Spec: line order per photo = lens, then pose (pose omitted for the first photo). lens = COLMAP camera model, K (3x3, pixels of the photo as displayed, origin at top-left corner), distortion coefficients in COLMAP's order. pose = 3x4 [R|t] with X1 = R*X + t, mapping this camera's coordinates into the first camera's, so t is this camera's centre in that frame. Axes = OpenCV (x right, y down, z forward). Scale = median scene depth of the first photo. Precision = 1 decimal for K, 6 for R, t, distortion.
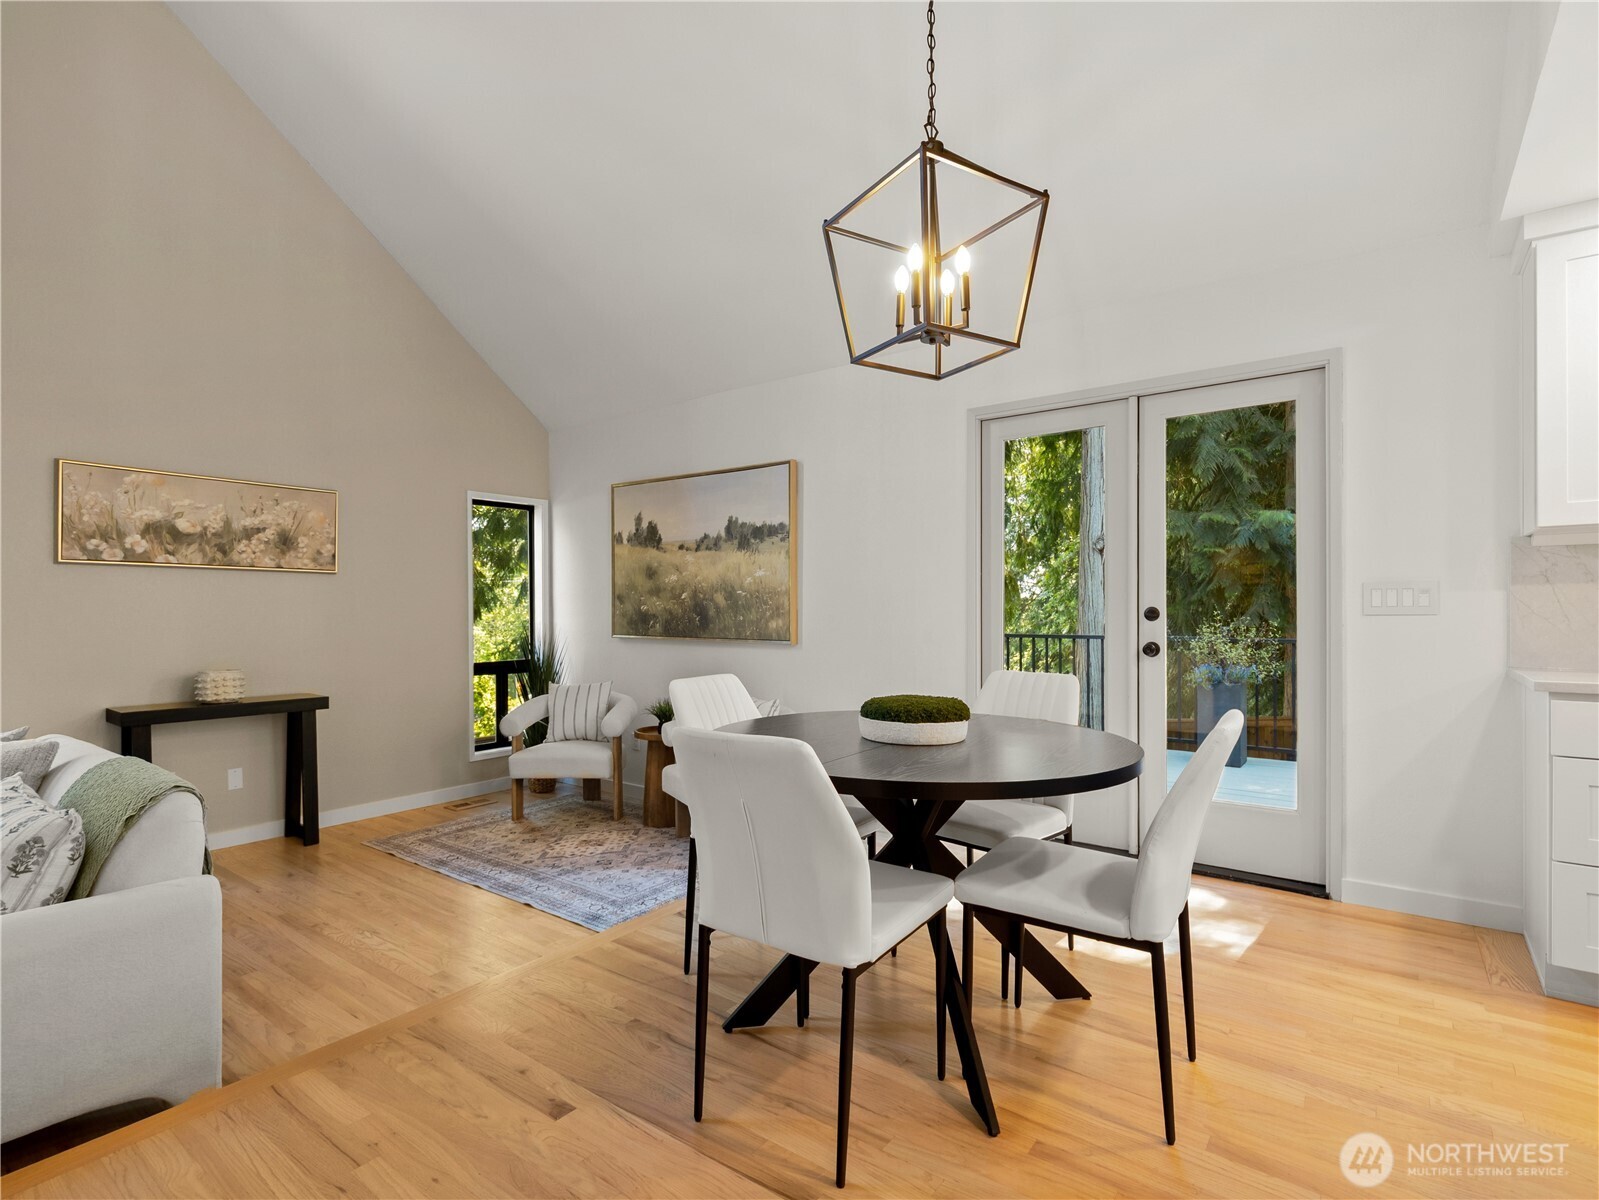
lens RADIAL K [[785.1, 0, 791.4], [0, 785.1, 612.4], [0, 0, 1]] dist [0.014111, -0.016108]
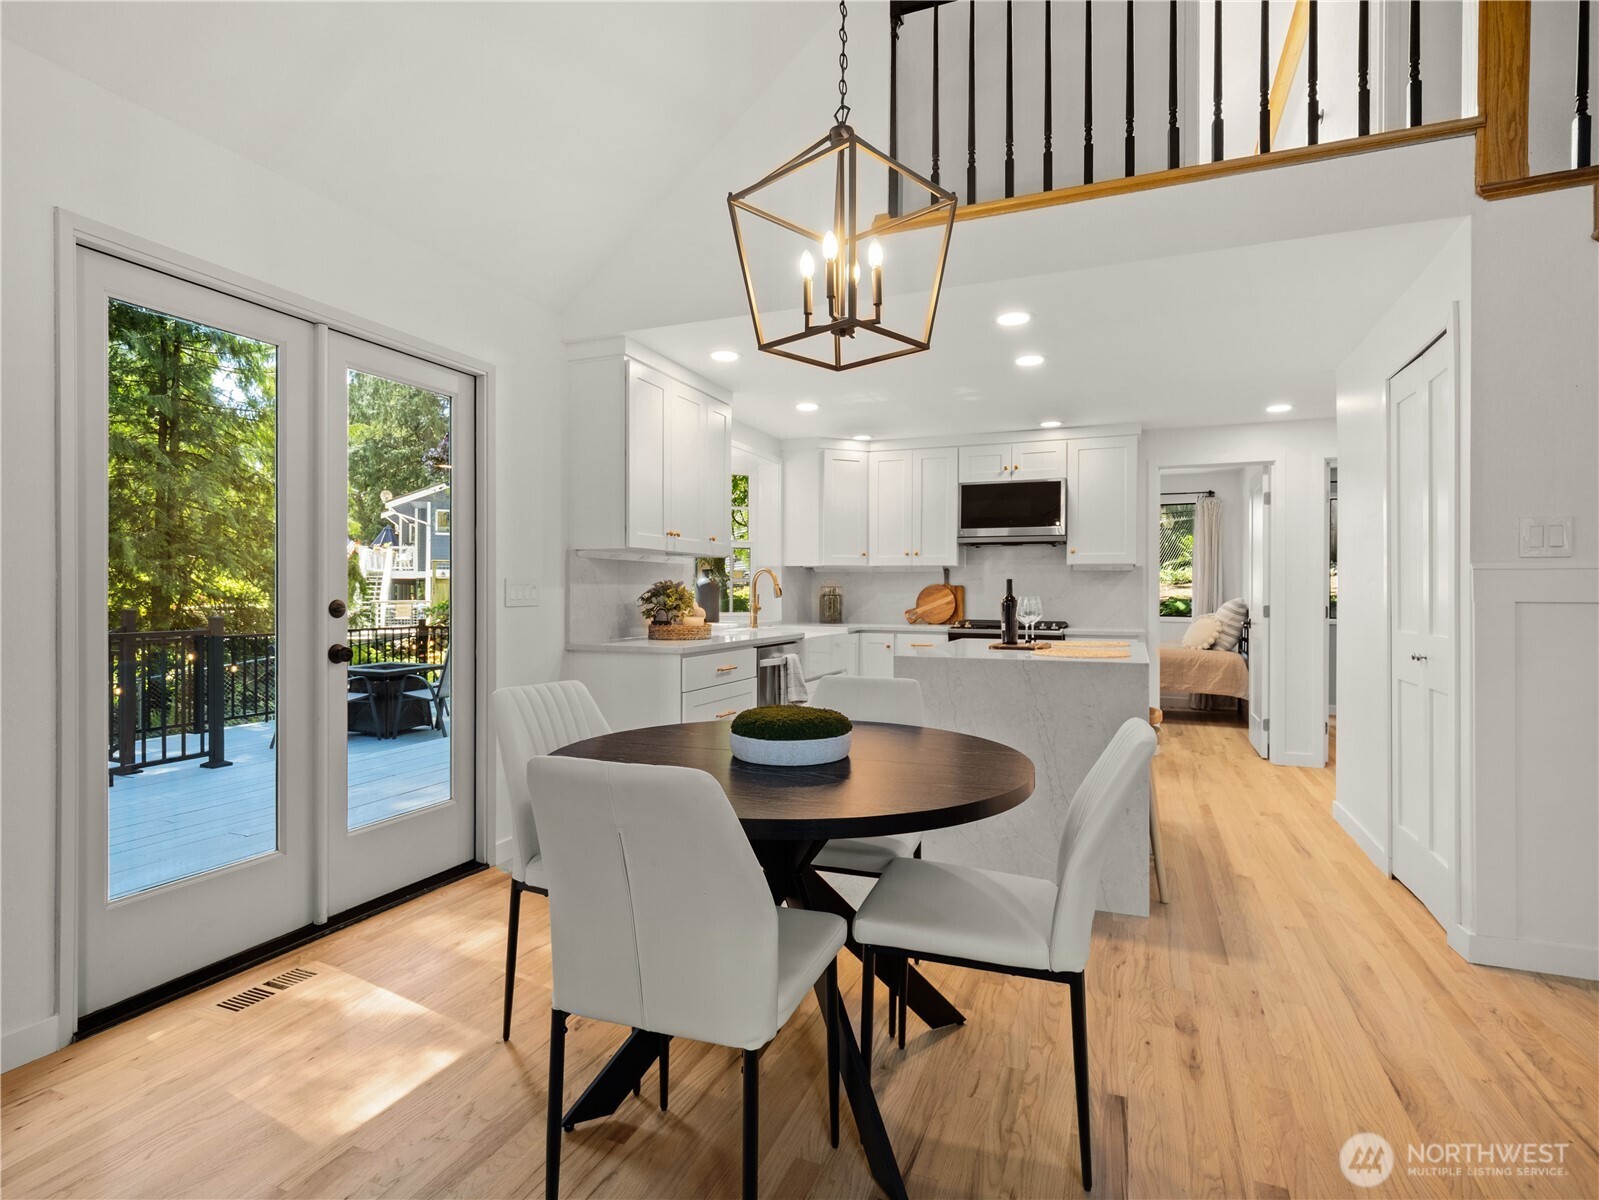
lens RADIAL K [[821.8, 0, 793.7], [0, 821.8, 593.0], [0, 0, 1]] dist [-0.002134, -0.000880]
pose [[-0.258392, 0.001301, 0.966039, -0.354012], [-0.000271, 0.999999, -0.001419, -0.009867], [-0.966040, -0.000628, -0.258392, 0.595855]]
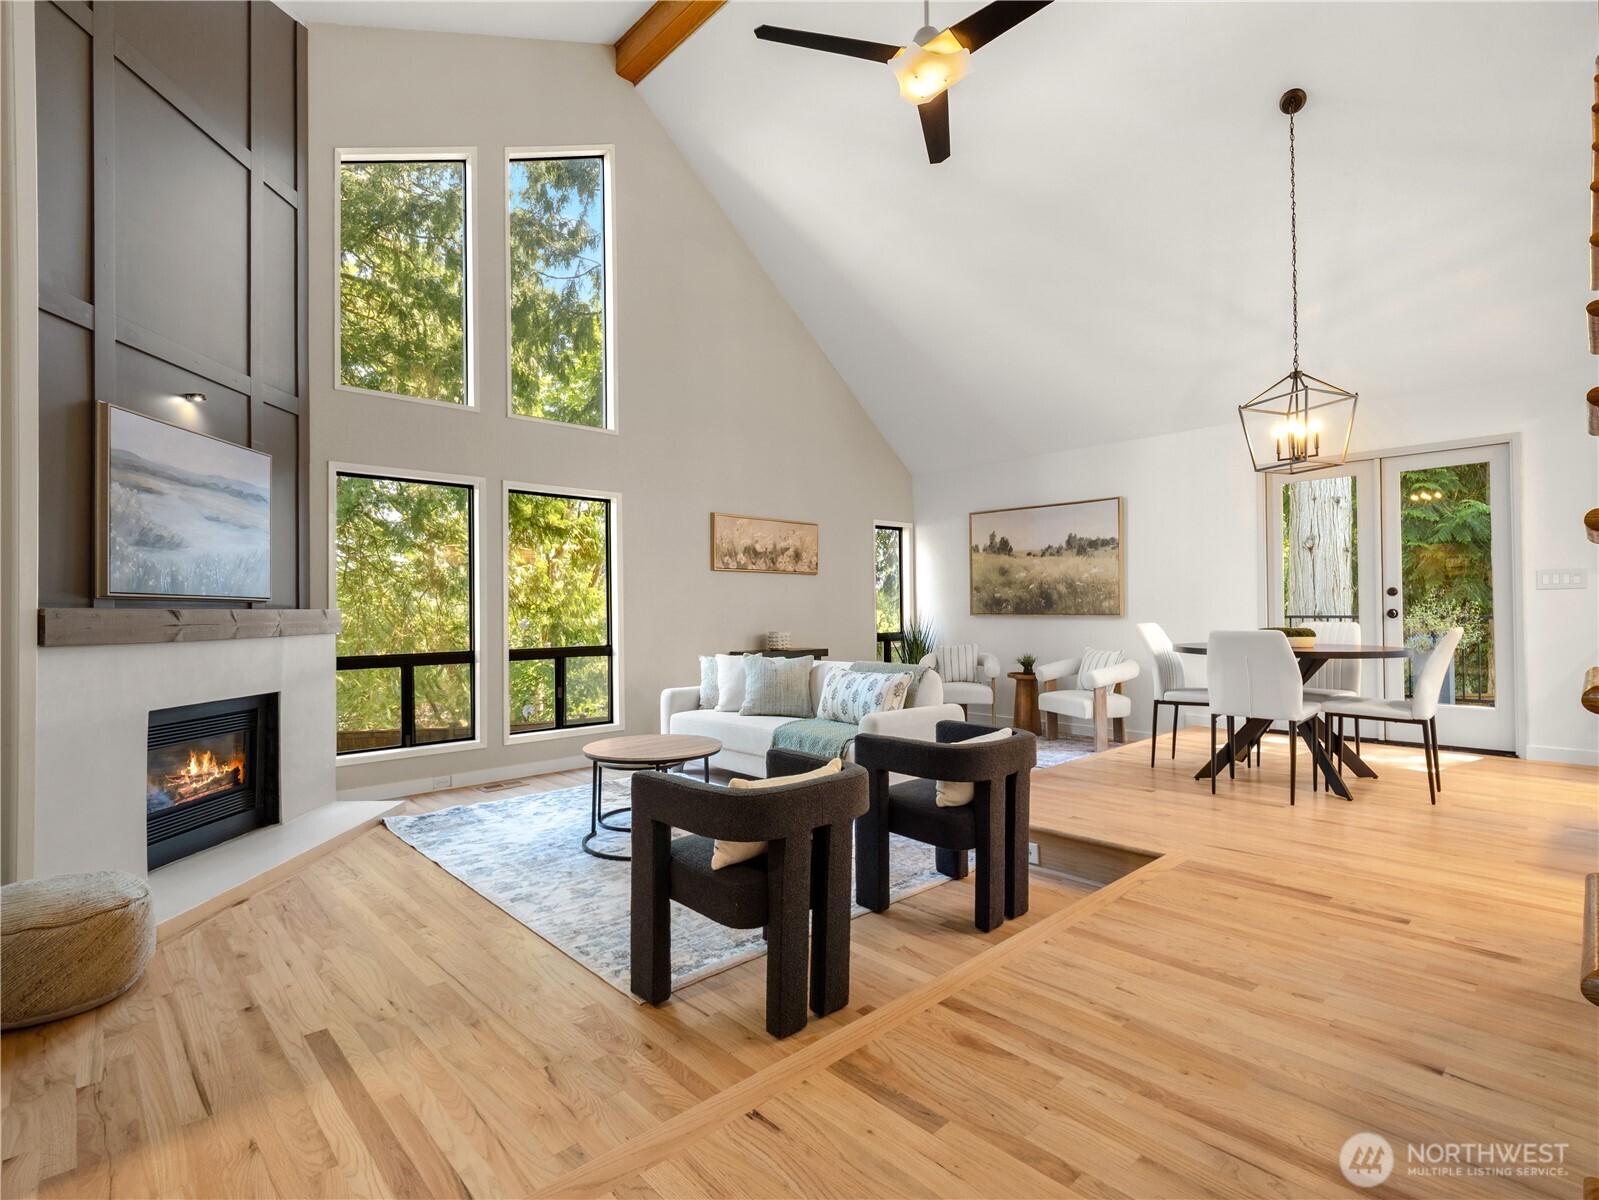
lens RADIAL K [[775.5, 0, 795.5], [0, 775.5, 602.5], [0, 0, 1]] dist [0.002456, -0.000587]
pose [[0.985597, -0.007530, -0.168942, -0.374533], [0.005407, 0.999901, -0.013022, 0.029614], [0.169024, 0.011921, 0.985540, -0.607883]]
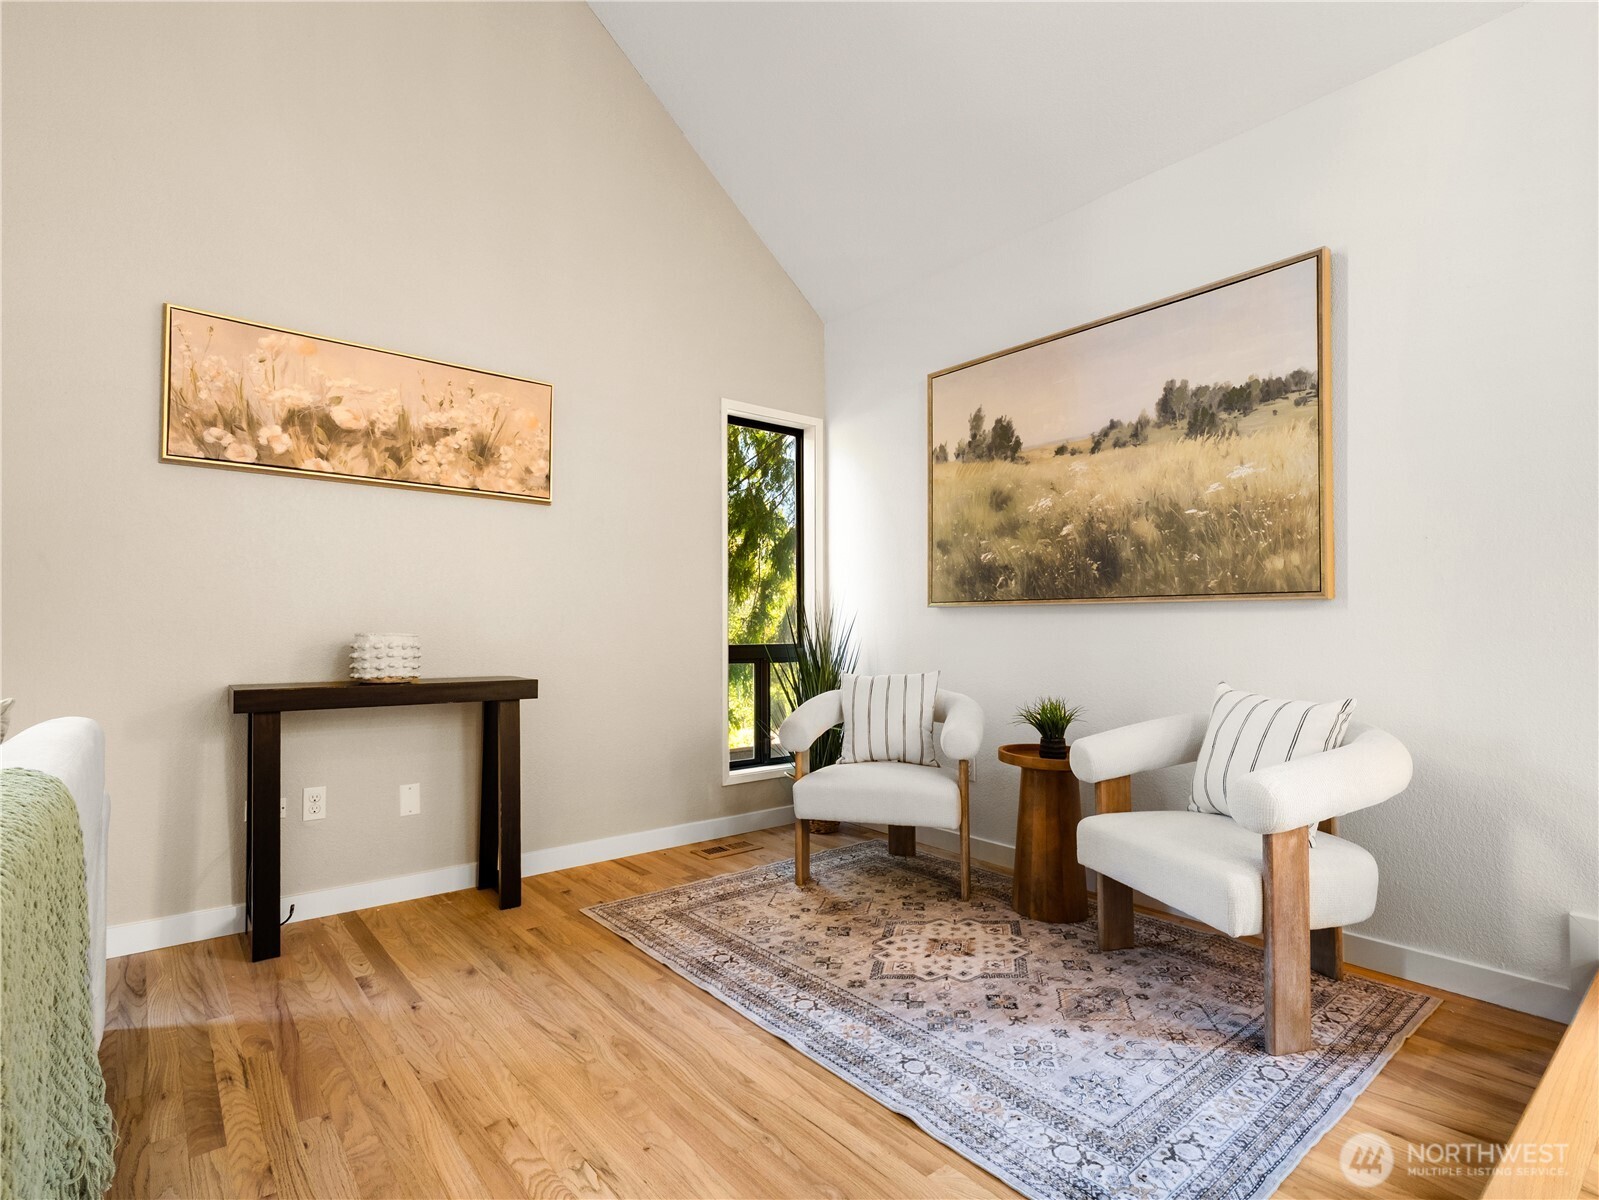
lens RADIAL K [[786.8, 0, 791.5], [0, 786.8, 621.1], [0, 0, 1]] dist [0.000281, -0.001694]
pose [[0.971352, -0.000248, -0.237644, -0.224300], [-0.003520, 0.999875, -0.015430, 0.066434], [0.237619, 0.015824, 0.971230, 0.409931]]
